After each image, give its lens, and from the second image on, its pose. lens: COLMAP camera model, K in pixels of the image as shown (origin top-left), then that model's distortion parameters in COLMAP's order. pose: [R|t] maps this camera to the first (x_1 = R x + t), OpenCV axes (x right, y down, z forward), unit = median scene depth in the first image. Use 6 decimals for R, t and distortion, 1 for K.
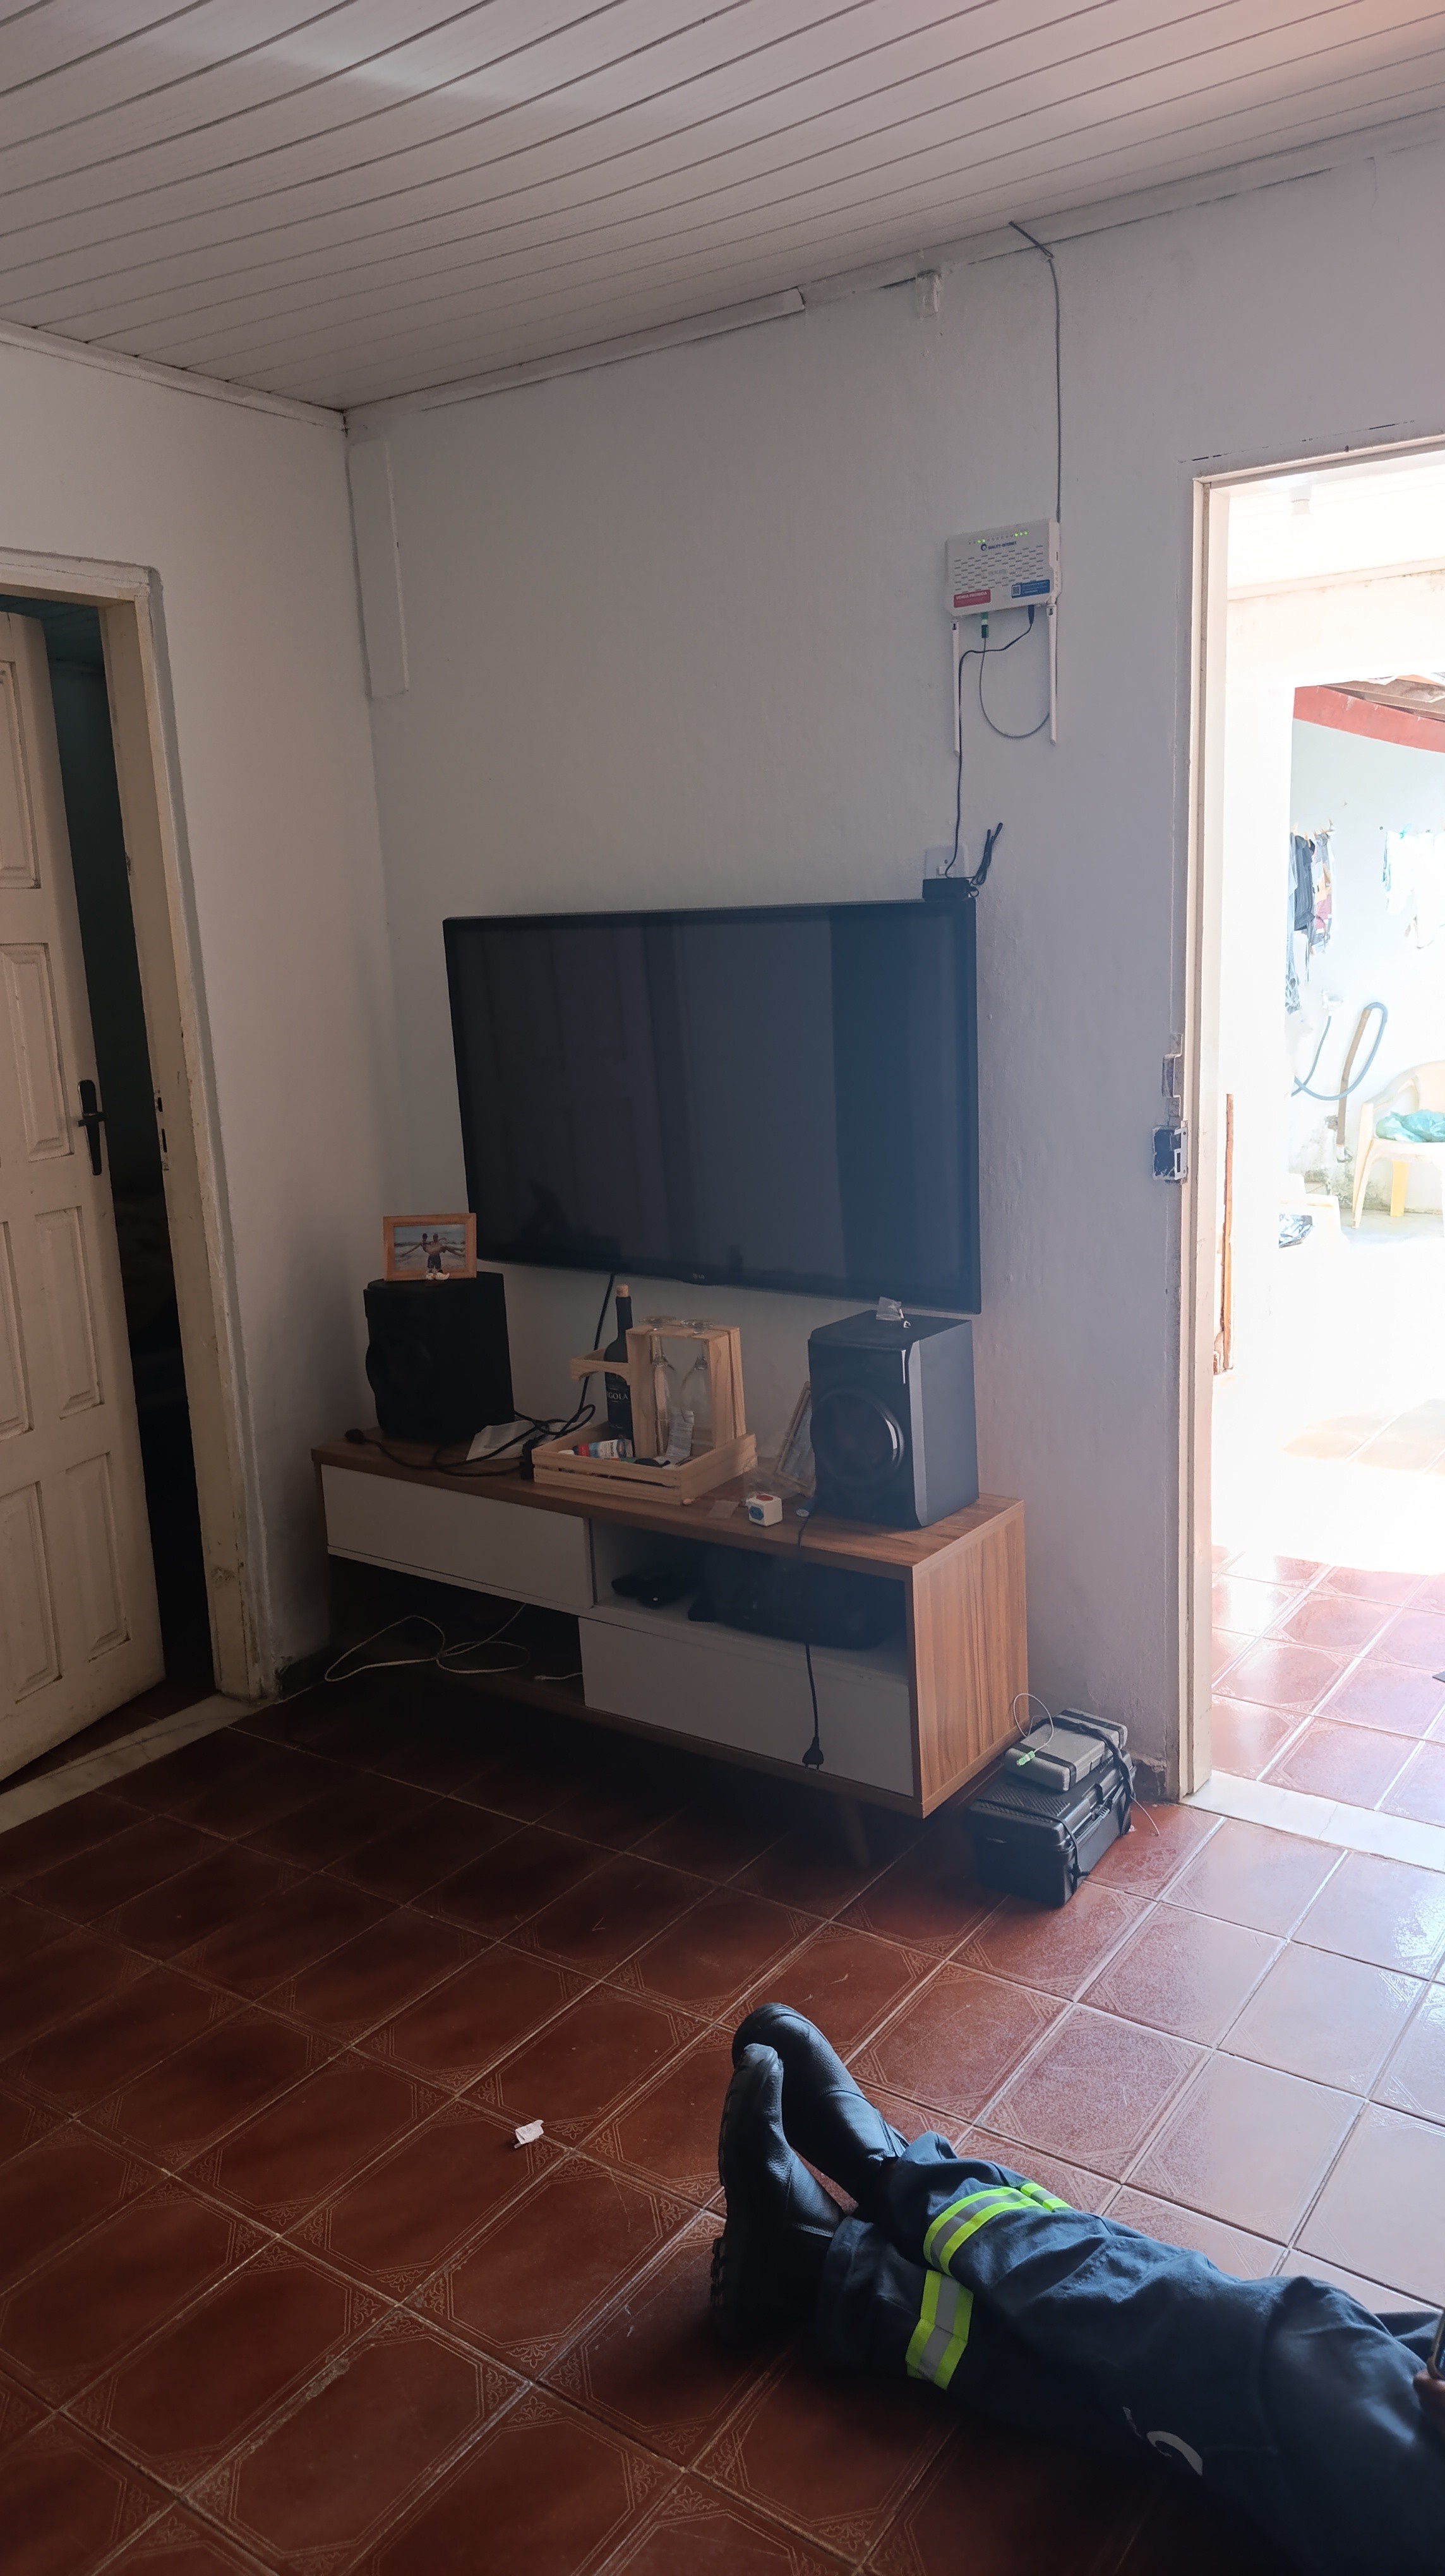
lens RADIAL K [[1779.4, 0, 724.3], [0, 1779.4, 1291.6], [0, 0, 1]] dist [-0.033495, -0.004436]
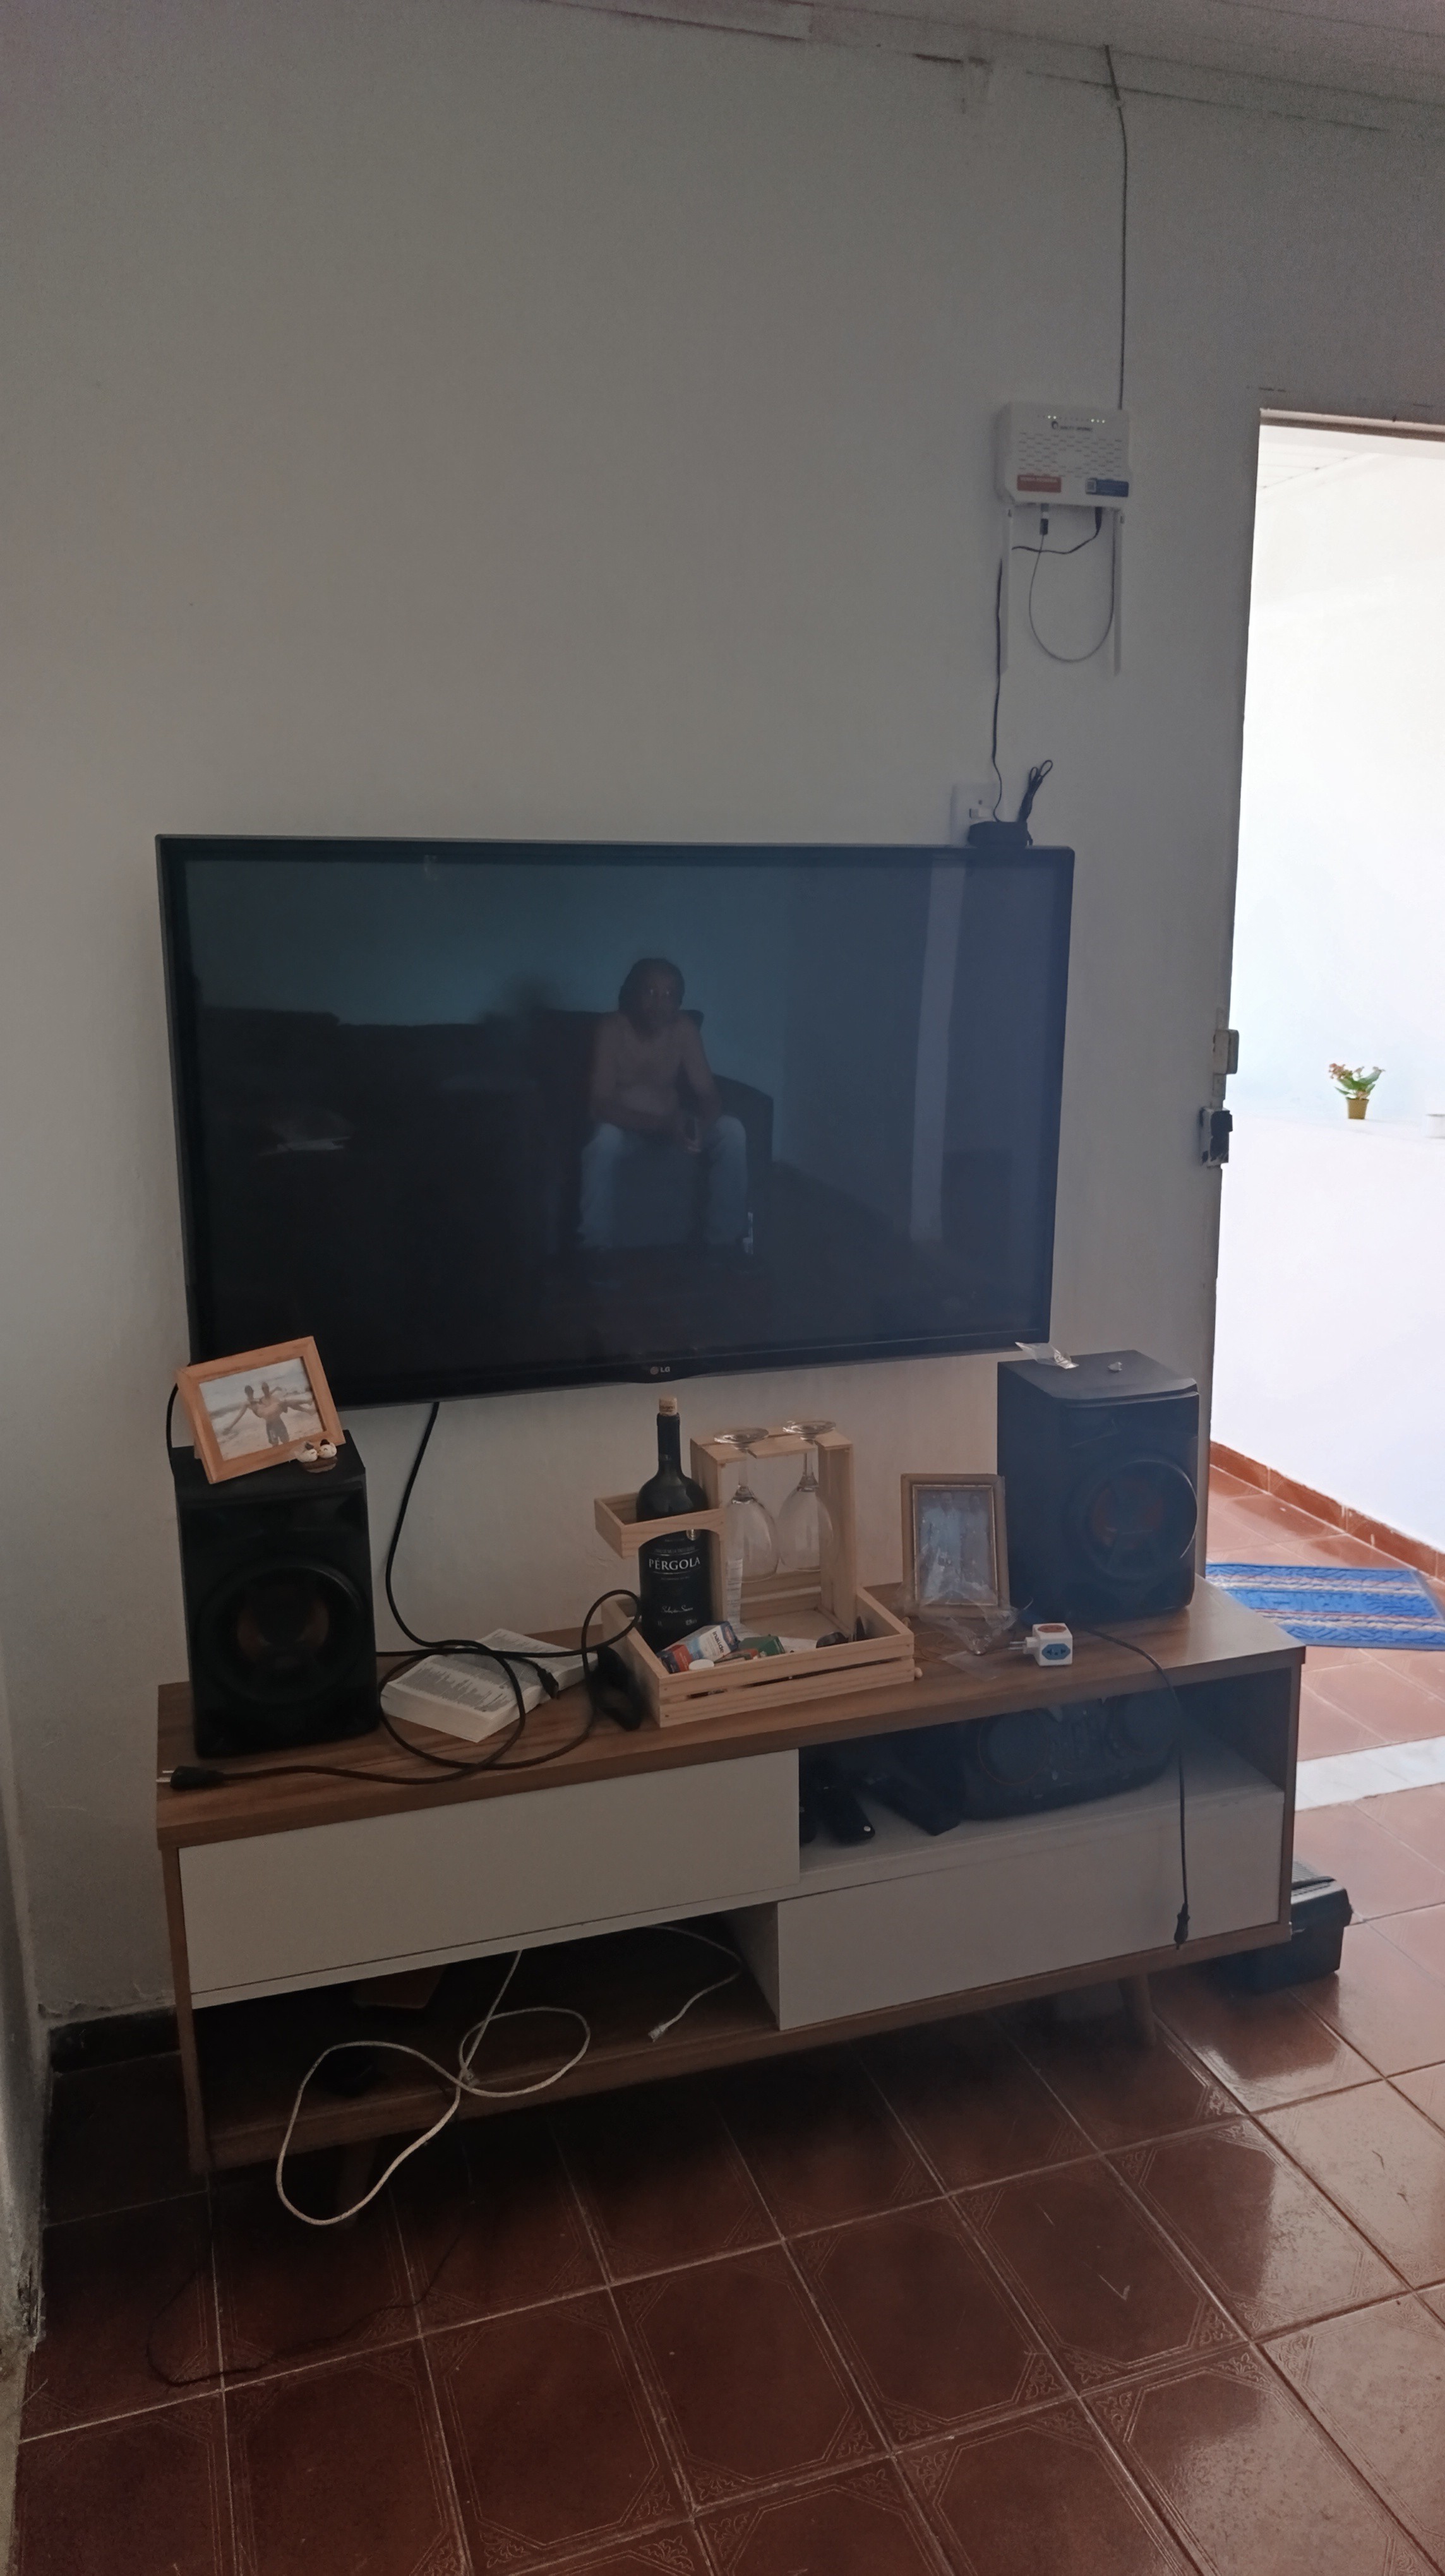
lens RADIAL K [[1779.4, 0, 727.3], [0, 1779.4, 1283.7], [0, 0, 1]] dist [-0.033495, -0.004436]
pose [[0.585625, -0.122388, 0.801289, -0.643395], [0.147023, 0.988177, 0.043480, -0.081551], [-0.797137, 0.092345, 0.596695, 0.658792]]
